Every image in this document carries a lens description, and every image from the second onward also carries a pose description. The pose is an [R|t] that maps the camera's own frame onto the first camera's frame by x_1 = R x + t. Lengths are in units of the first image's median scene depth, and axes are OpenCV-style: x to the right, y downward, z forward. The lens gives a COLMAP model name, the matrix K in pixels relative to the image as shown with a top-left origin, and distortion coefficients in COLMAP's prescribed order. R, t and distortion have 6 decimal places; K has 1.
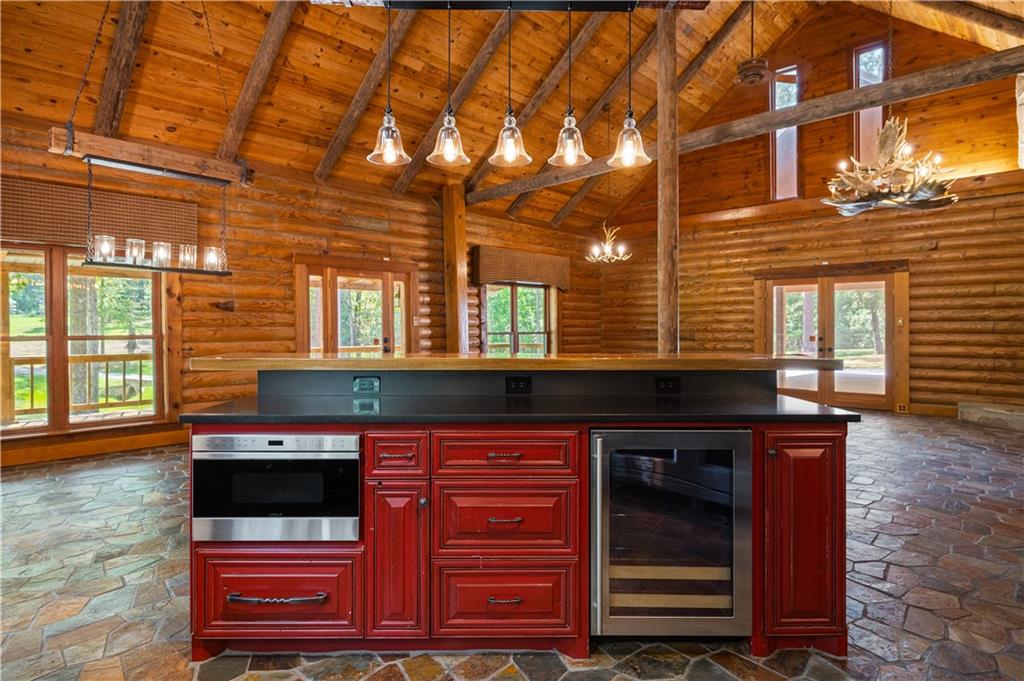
lens RADIAL K [[608.7, 0, 491.6], [0, 608.7, 329.3], [0, 0, 1]] dist [0.004124, 0.000479]
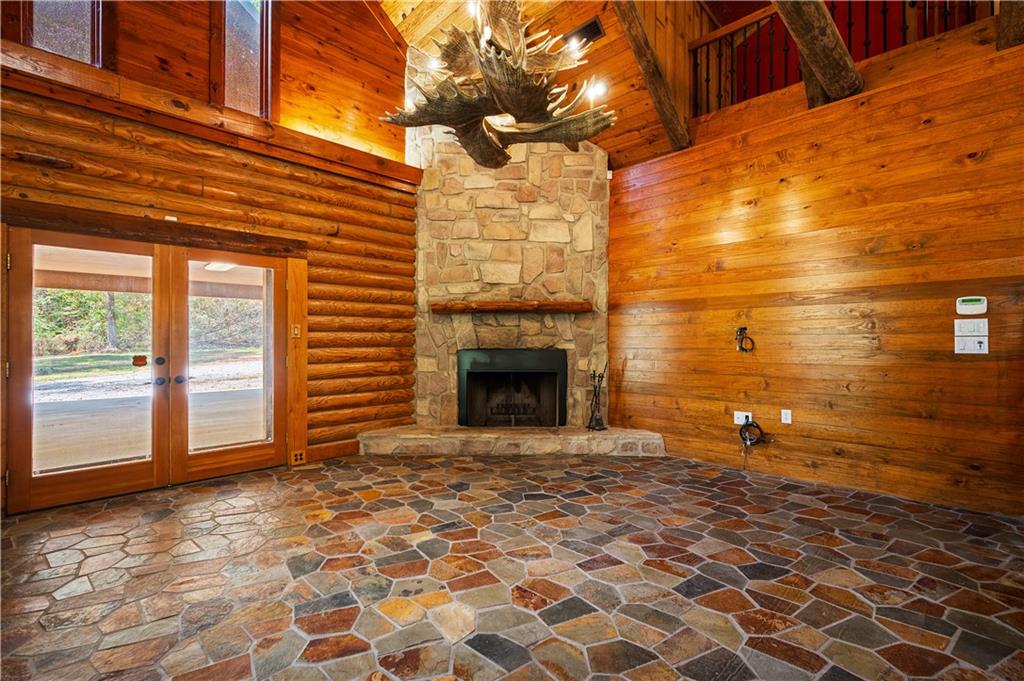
lens RADIAL K [[453.8, 0, 515.1], [0, 453.8, 339.2], [0, 0, 1]] dist [-0.001149, -0.000212]
pose [[0.014406, 0.002418, 0.999893, 0.170991], [-0.001705, 0.999996, -0.002394, -0.001976], [-0.999895, -0.001670, 0.014410, 0.767384]]
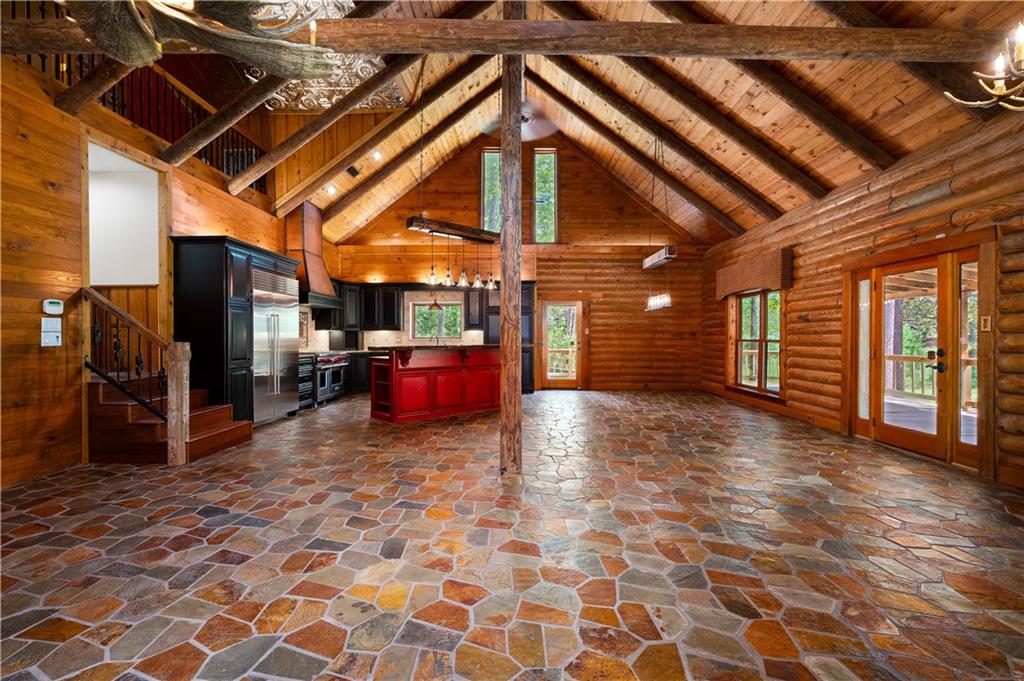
lens RADIAL K [[453.8, 0, 515.1], [0, 453.8, 339.2], [0, 0, 1]] dist [-0.001149, -0.000212]
pose [[-0.729431, 0.005254, -0.684034, 0.537287], [0.001606, 0.999981, 0.005968, -0.000480], [0.684053, 0.003254, -0.729425, 1.061843]]
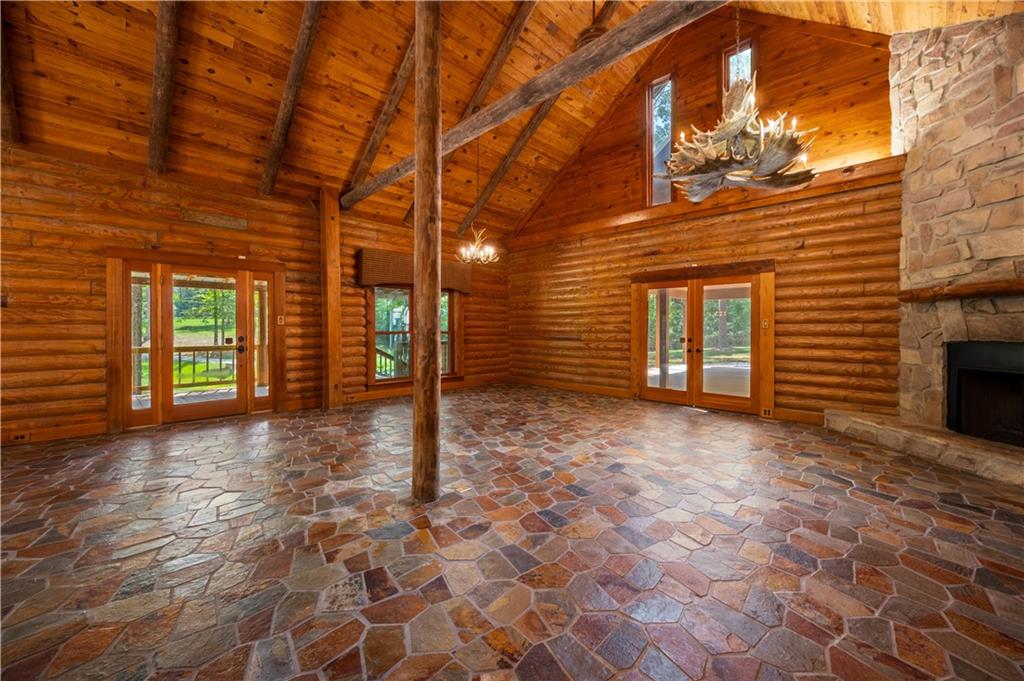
lens RADIAL K [[412.3, 0, 509.3], [0, 412.3, 330.0], [0, 0, 1]] dist [0.001973, -0.000155]
pose [[0.999768, 0.006000, -0.020676, 0.281772], [-0.005966, 0.999981, 0.001699, -0.000829], [0.020685, -0.001576, 0.999785, 0.341697]]
